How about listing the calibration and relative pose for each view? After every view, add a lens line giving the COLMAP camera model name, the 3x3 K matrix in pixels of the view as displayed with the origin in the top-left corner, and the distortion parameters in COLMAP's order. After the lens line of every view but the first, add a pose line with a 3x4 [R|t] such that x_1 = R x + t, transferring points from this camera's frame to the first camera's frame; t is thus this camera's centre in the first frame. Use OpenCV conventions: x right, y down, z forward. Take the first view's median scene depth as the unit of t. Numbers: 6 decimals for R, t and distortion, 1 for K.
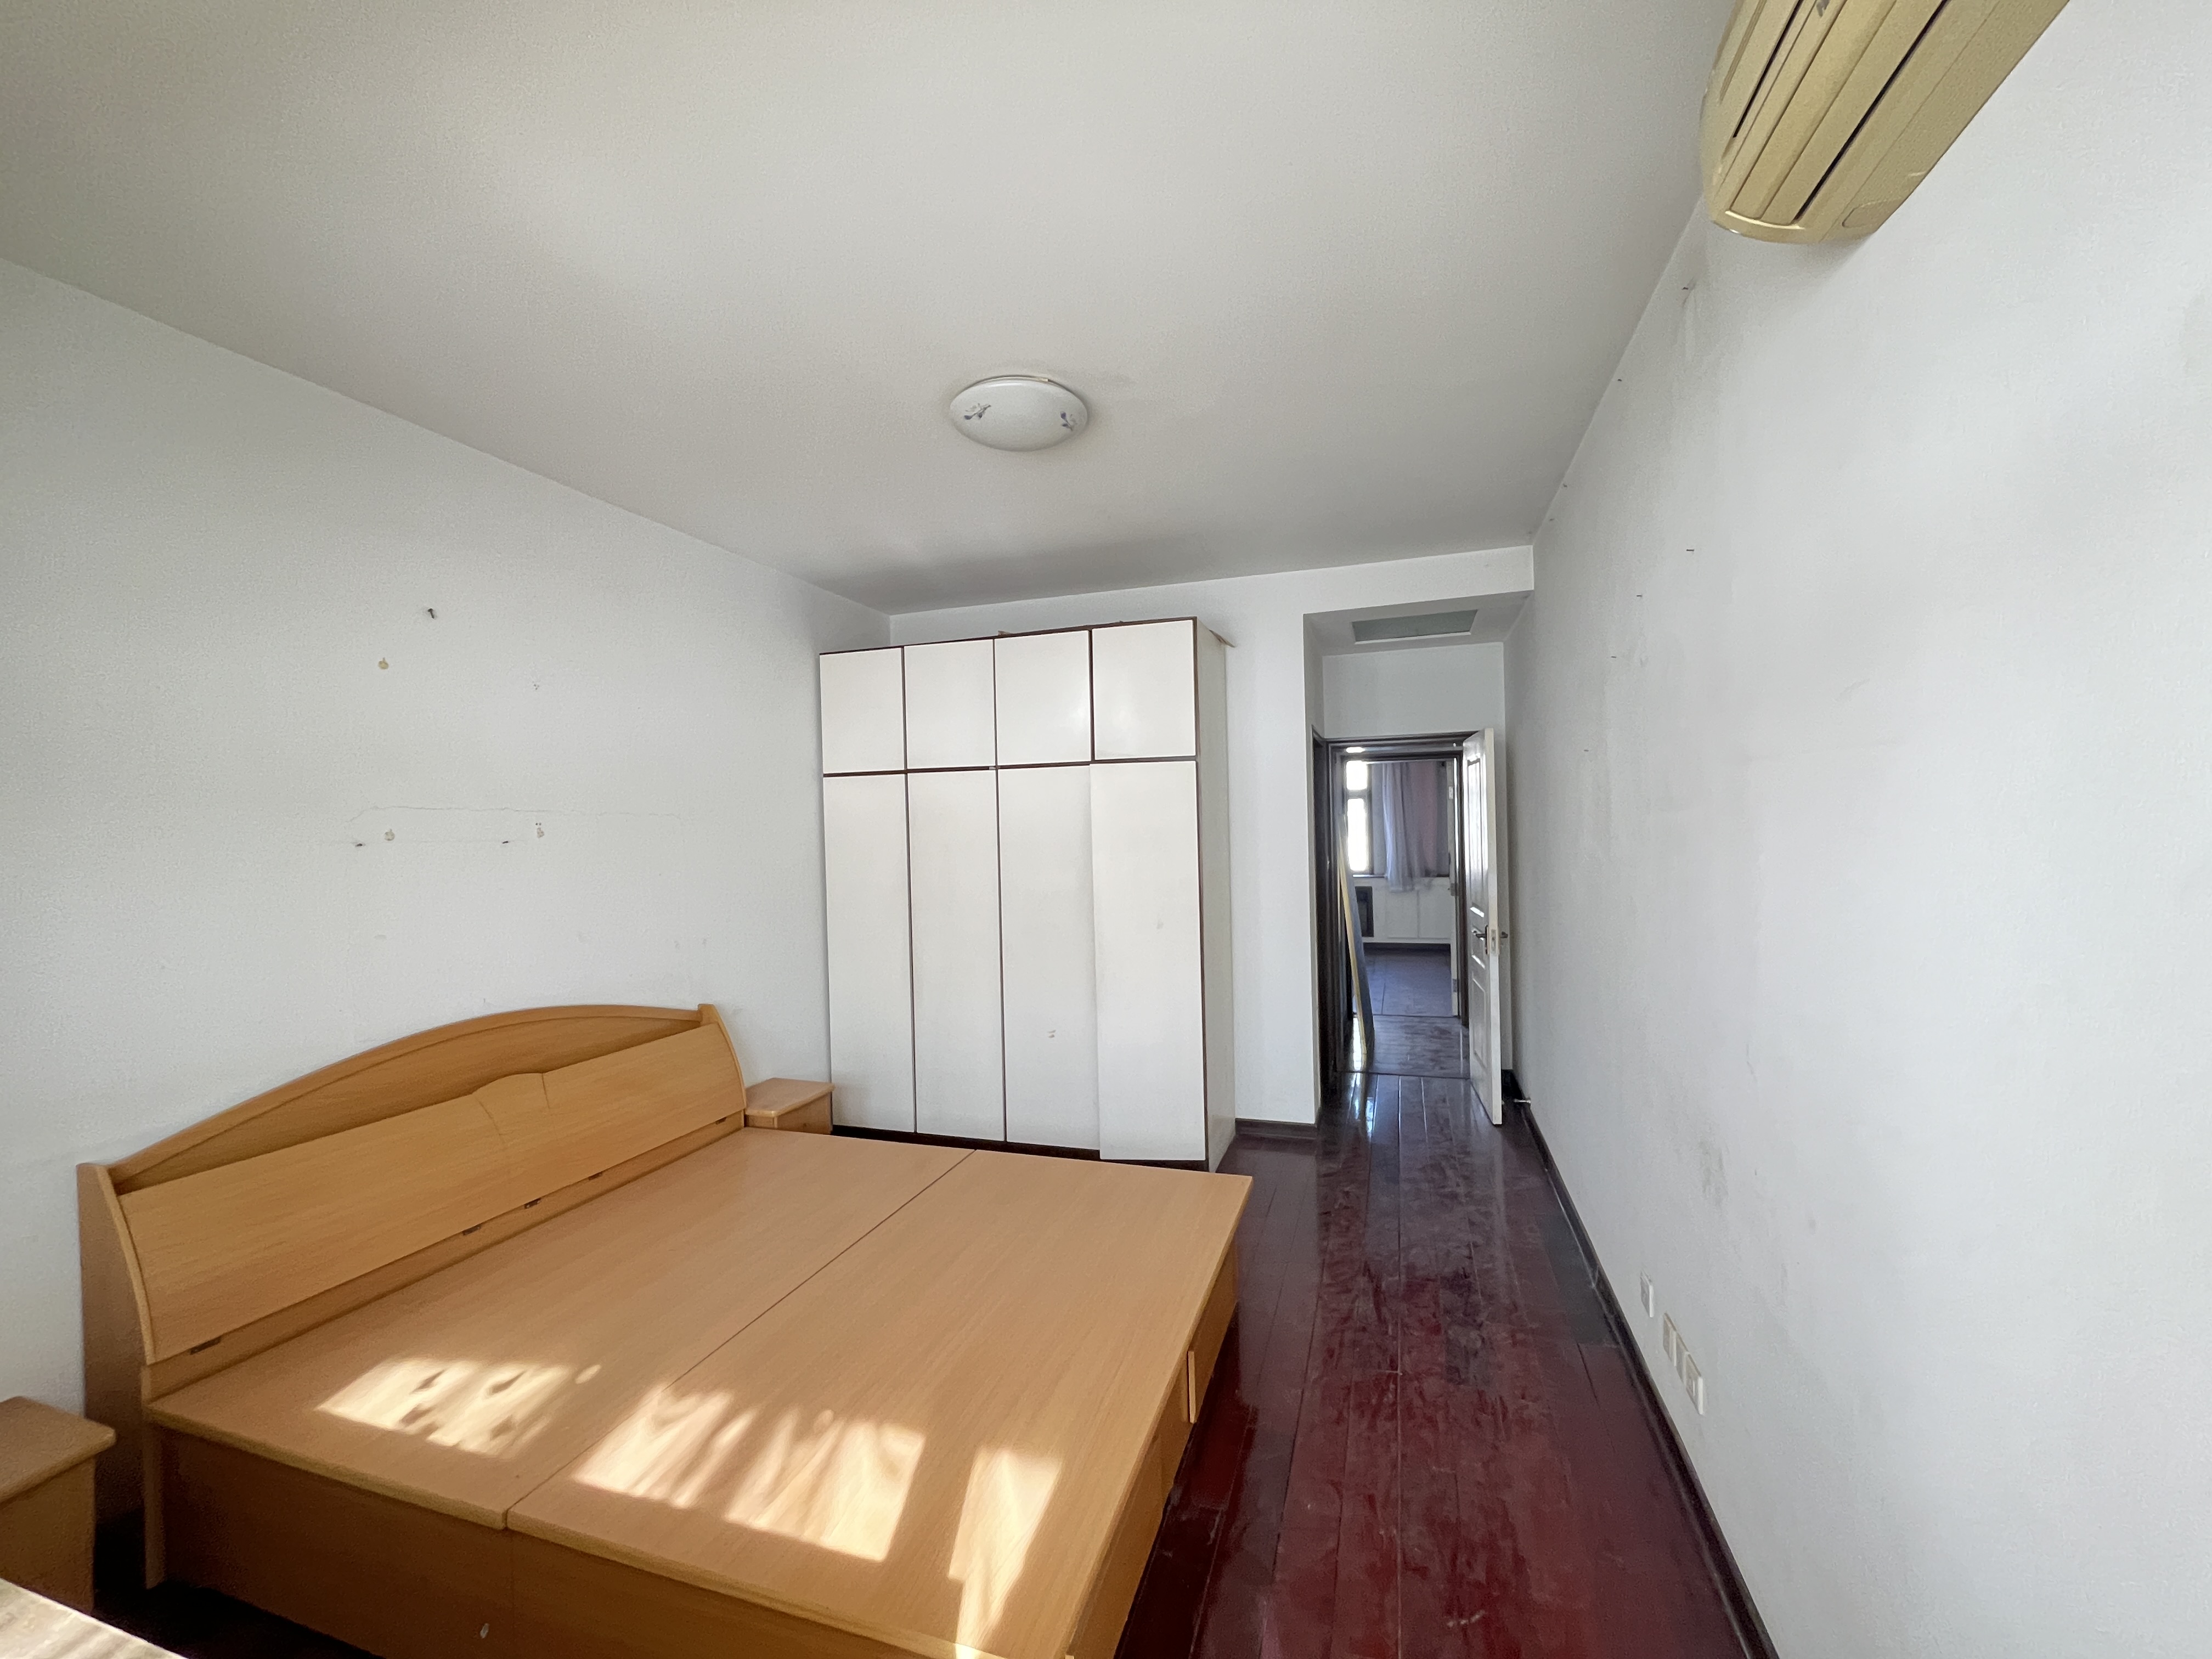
lens RADIAL K [[890.4, 0, 1103.1], [0, 890.4, 833.4], [0, 0, 1]] dist [0.002606, 0.000257]
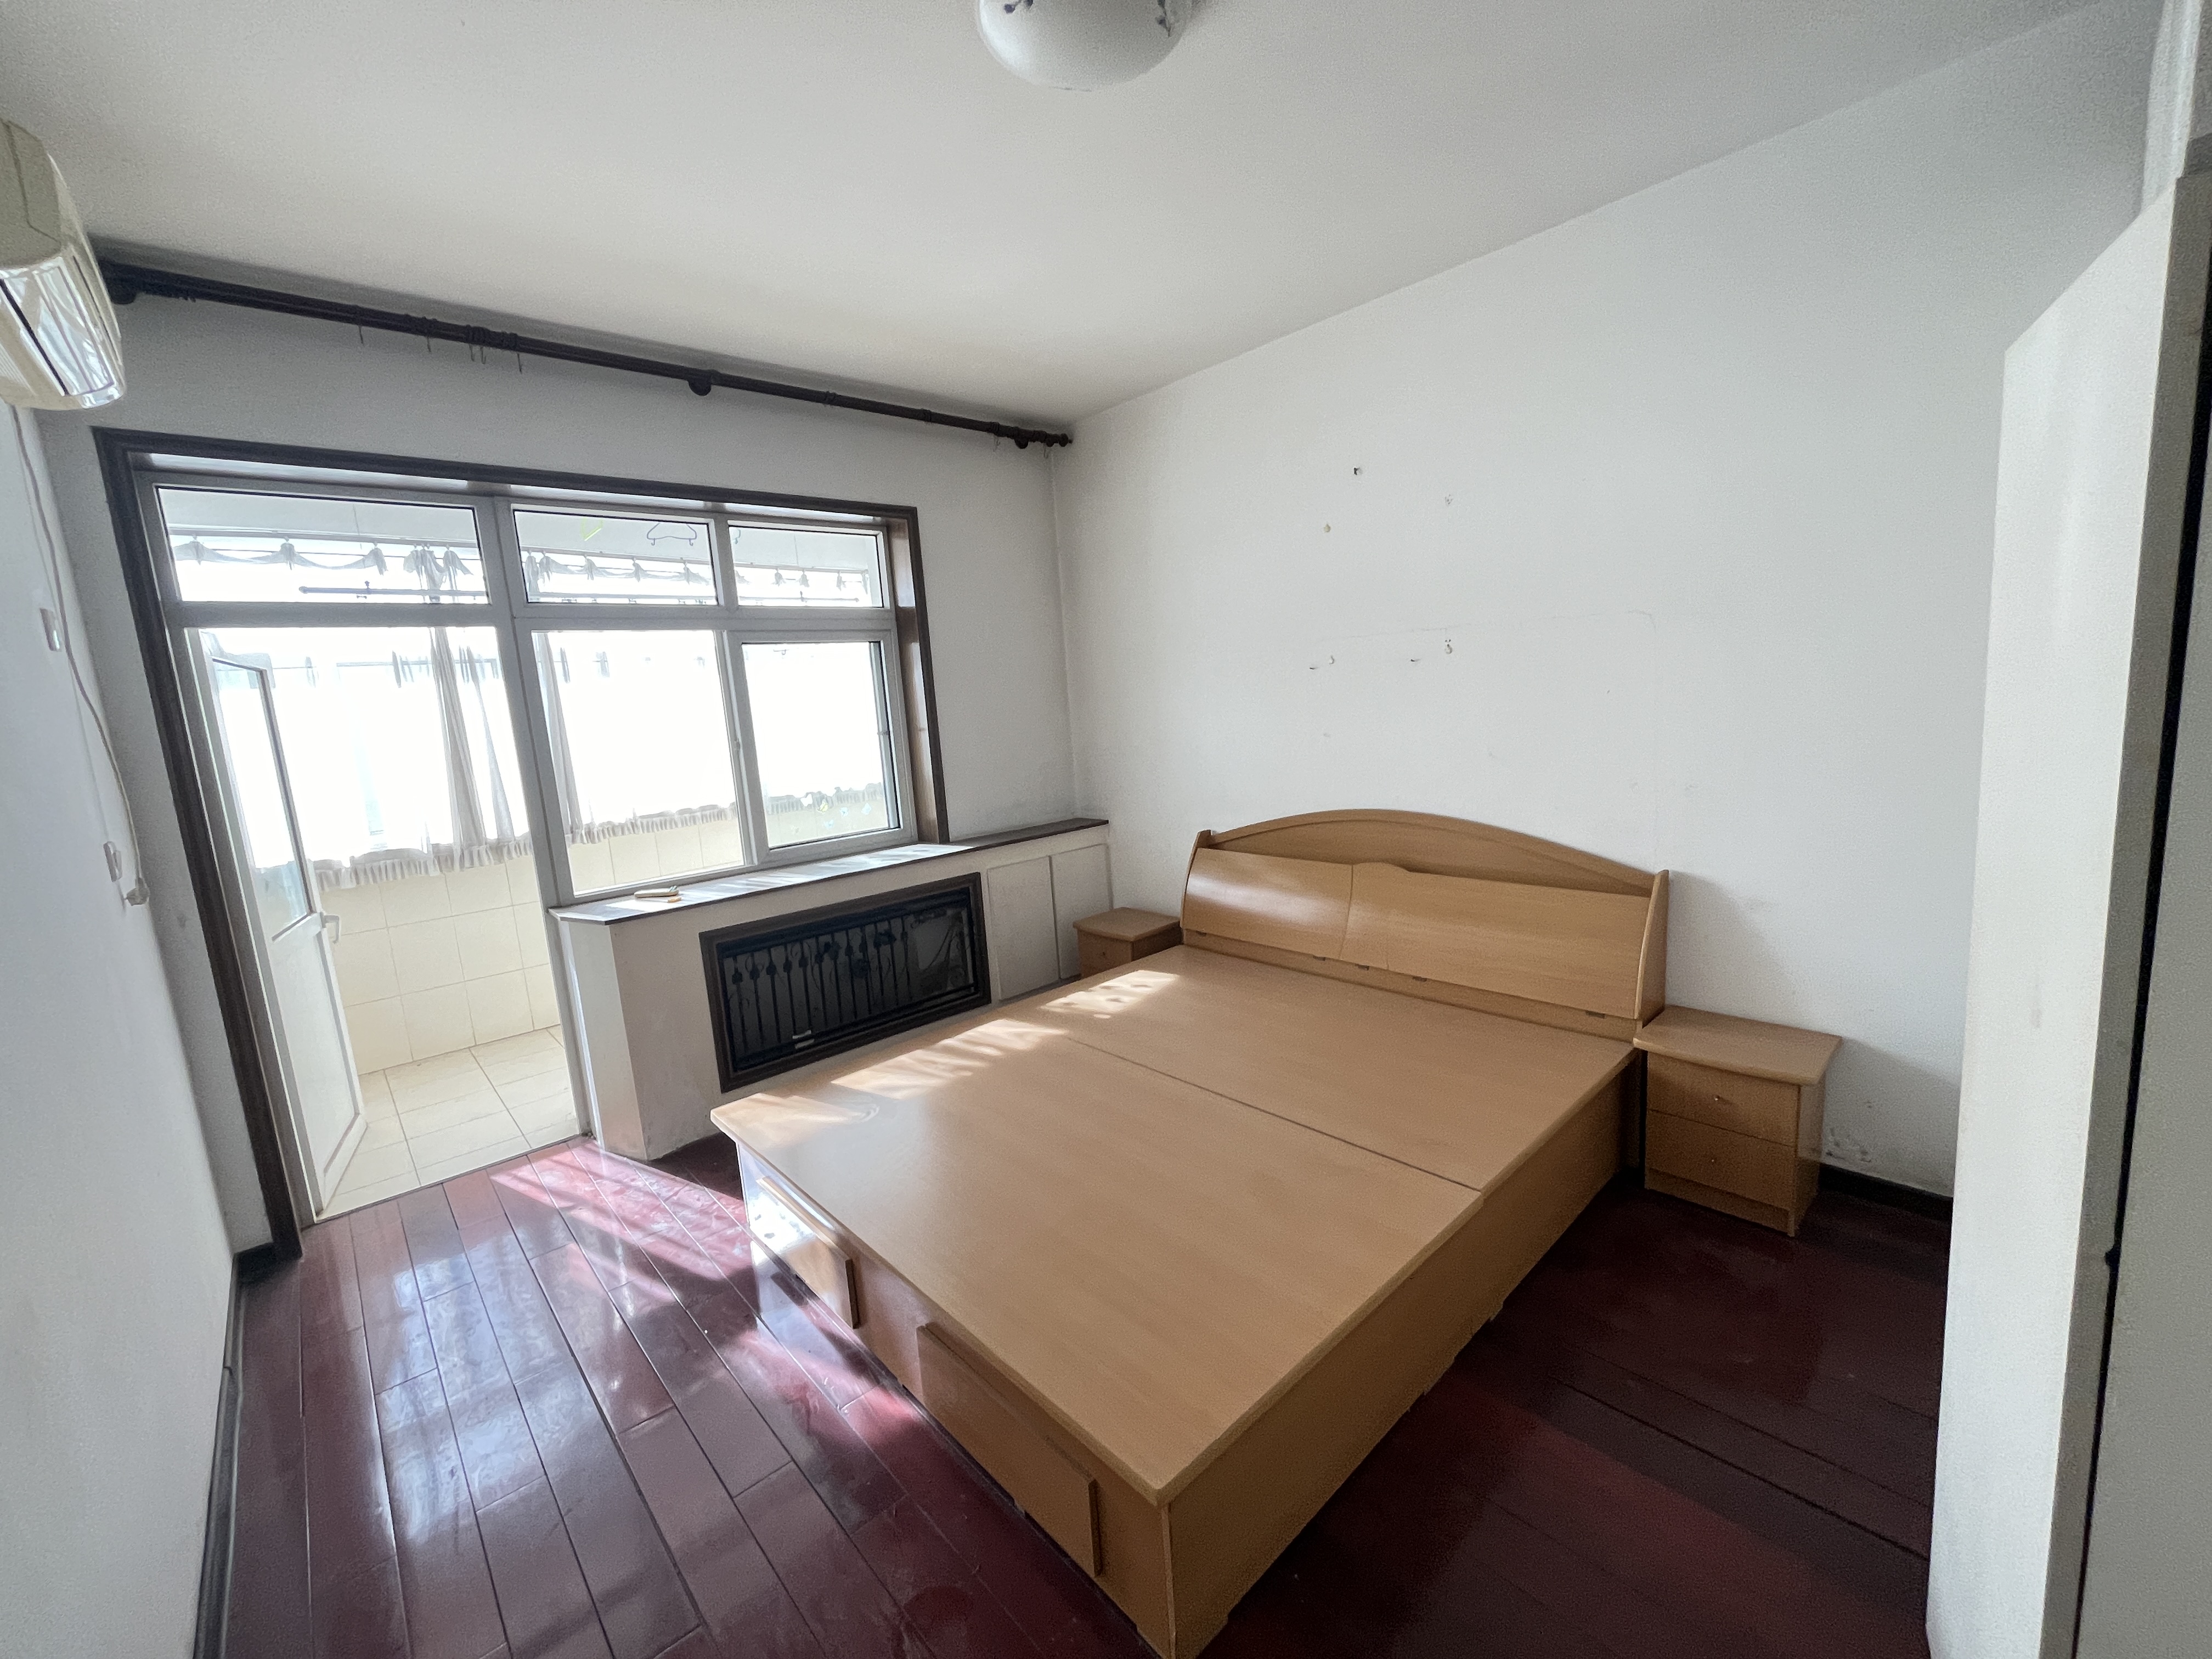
lens RADIAL K [[890.4, 0, 1103.3], [0, 890.4, 830.6], [0, 0, 1]] dist [0.002606, 0.000257]
pose [[-0.492471, 0.187204, -0.849957, 0.803729], [0.076374, 0.982121, 0.172062, -0.003697], [0.866972, 0.019821, -0.497963, 1.976408]]
